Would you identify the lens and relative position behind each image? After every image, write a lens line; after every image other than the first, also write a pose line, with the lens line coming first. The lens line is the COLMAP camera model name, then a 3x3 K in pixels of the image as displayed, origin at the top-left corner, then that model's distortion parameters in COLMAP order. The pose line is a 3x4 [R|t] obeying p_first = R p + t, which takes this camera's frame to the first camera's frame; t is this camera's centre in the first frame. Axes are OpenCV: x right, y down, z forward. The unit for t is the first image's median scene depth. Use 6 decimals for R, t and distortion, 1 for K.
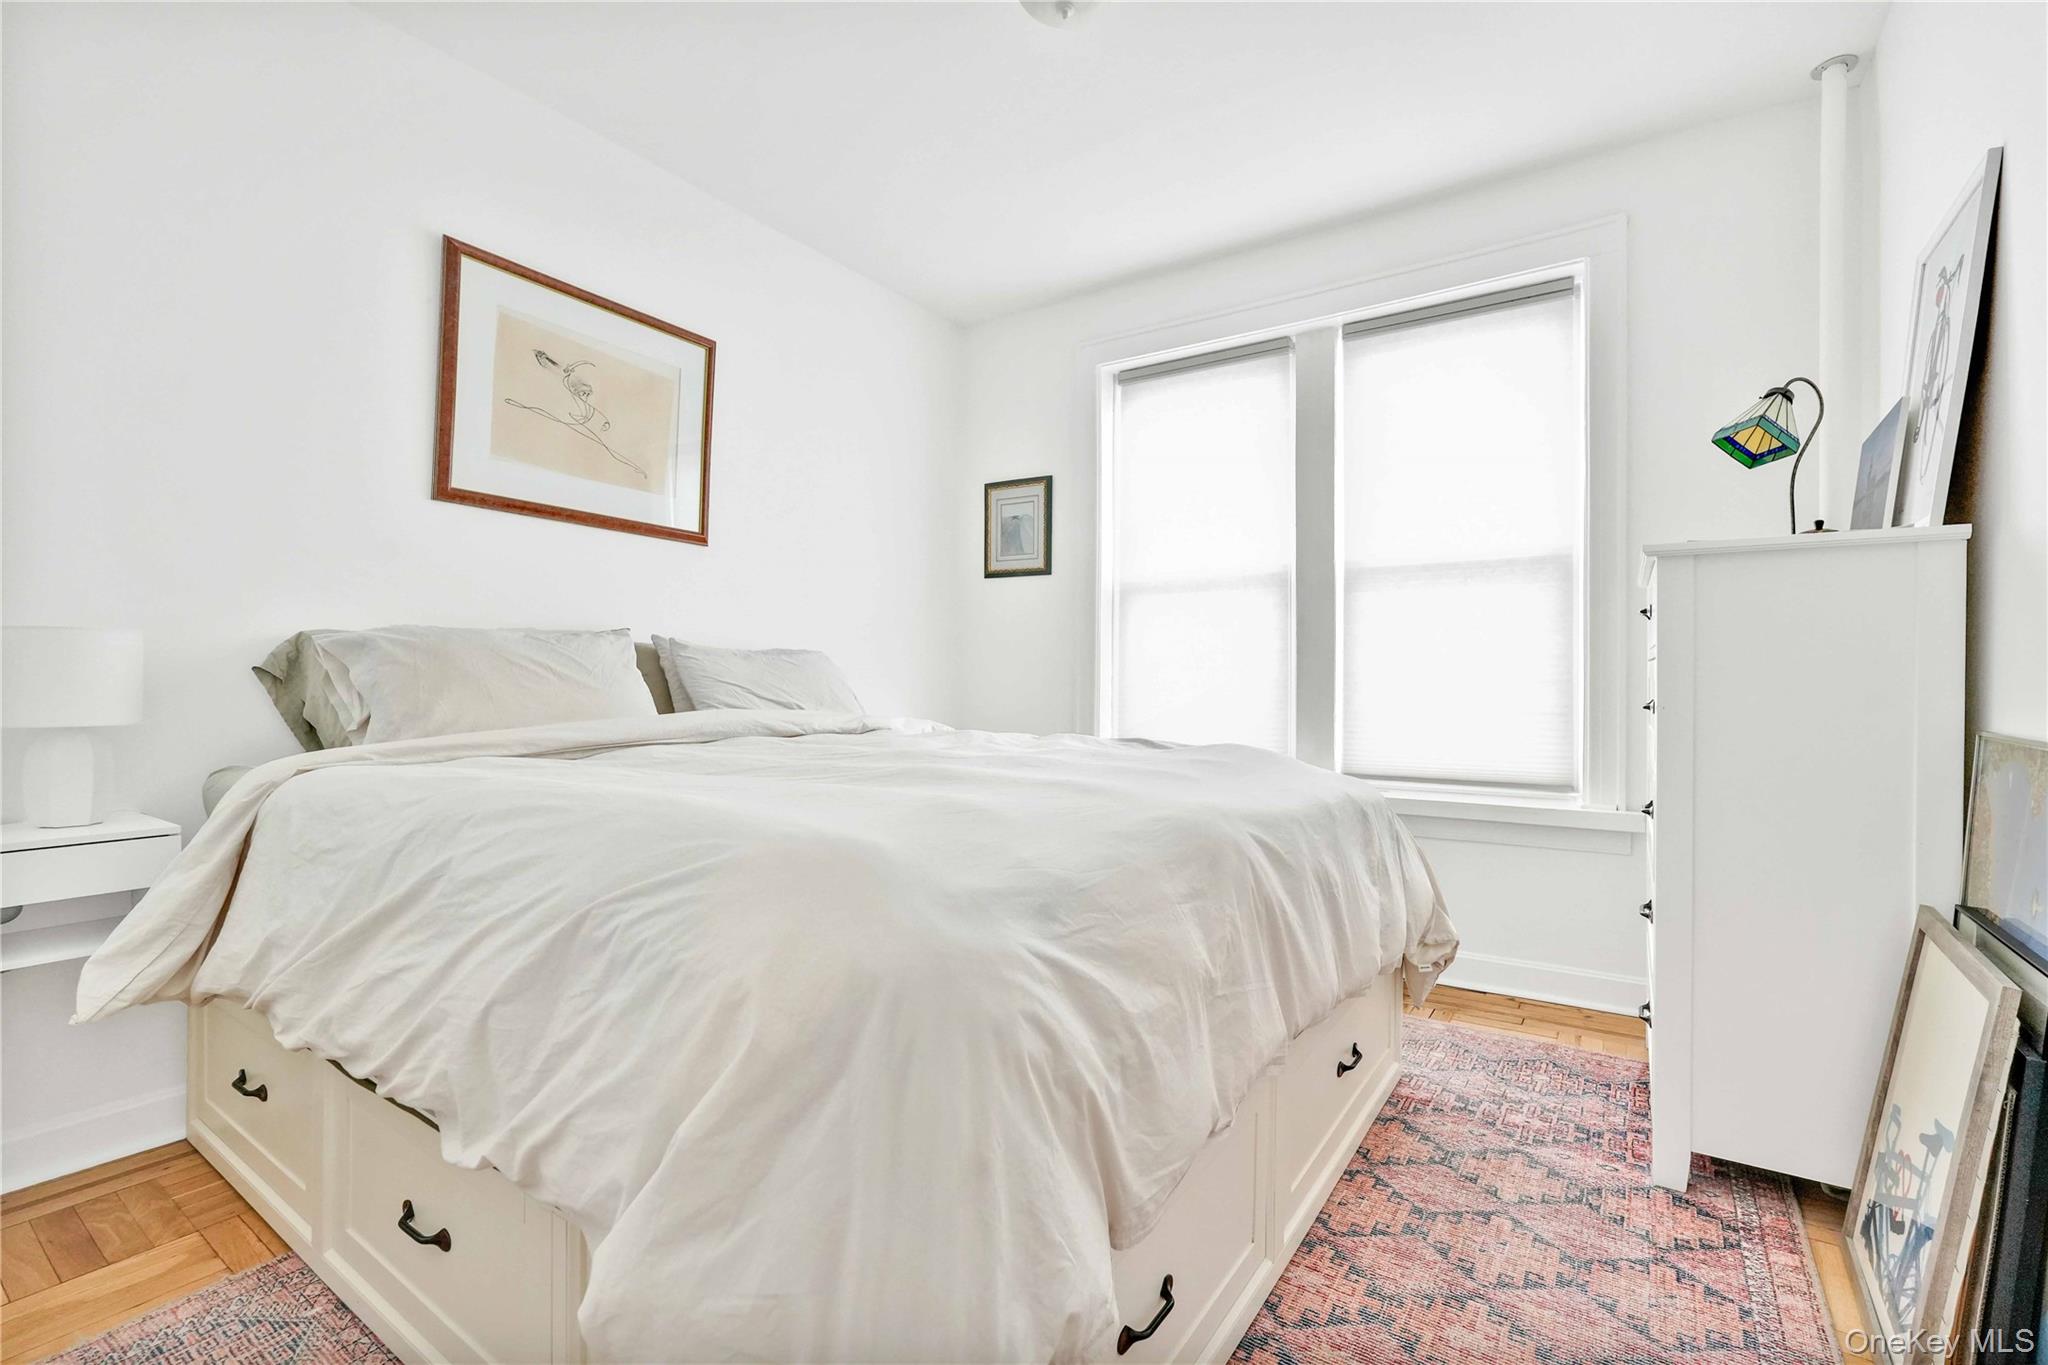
lens RADIAL K [[913.8, 0, 1024.0], [0, 913.8, 682.5], [0, 0, 1]] dist [-0.000143, 0.000004]
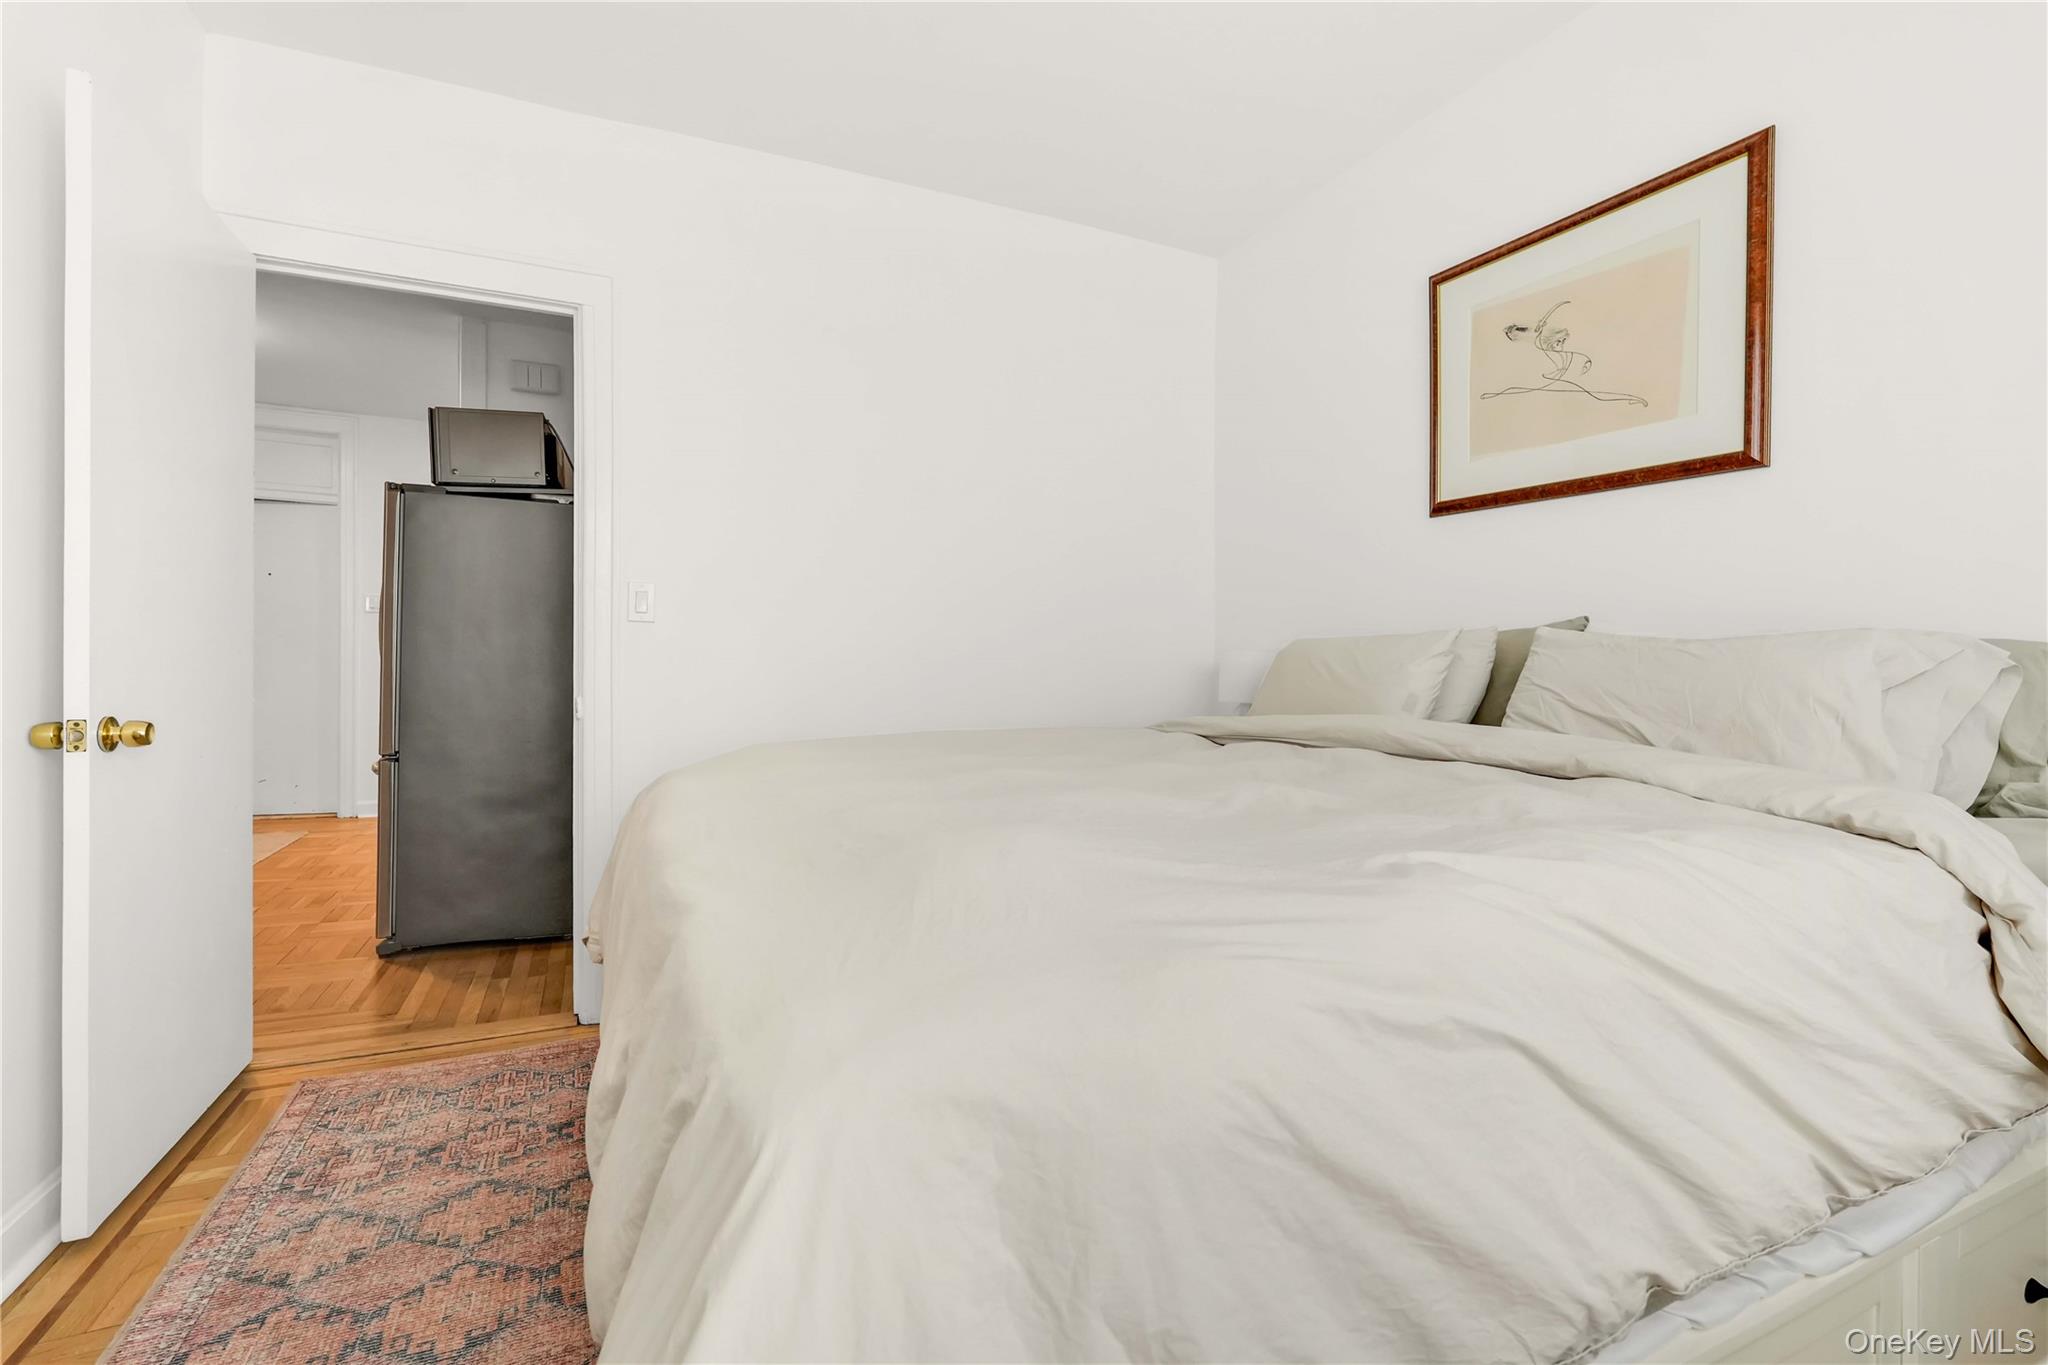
lens RADIAL K [[913.8, 0, 1024.0], [0, 913.8, 682.5], [0, 0, 1]] dist [-0.000143, 0.000004]
pose [[-0.516392, 0.005139, -0.856337, 0.501009], [-0.012034, 0.999840, 0.013256, -0.005620], [0.856268, 0.017151, -0.516248, 1.011255]]
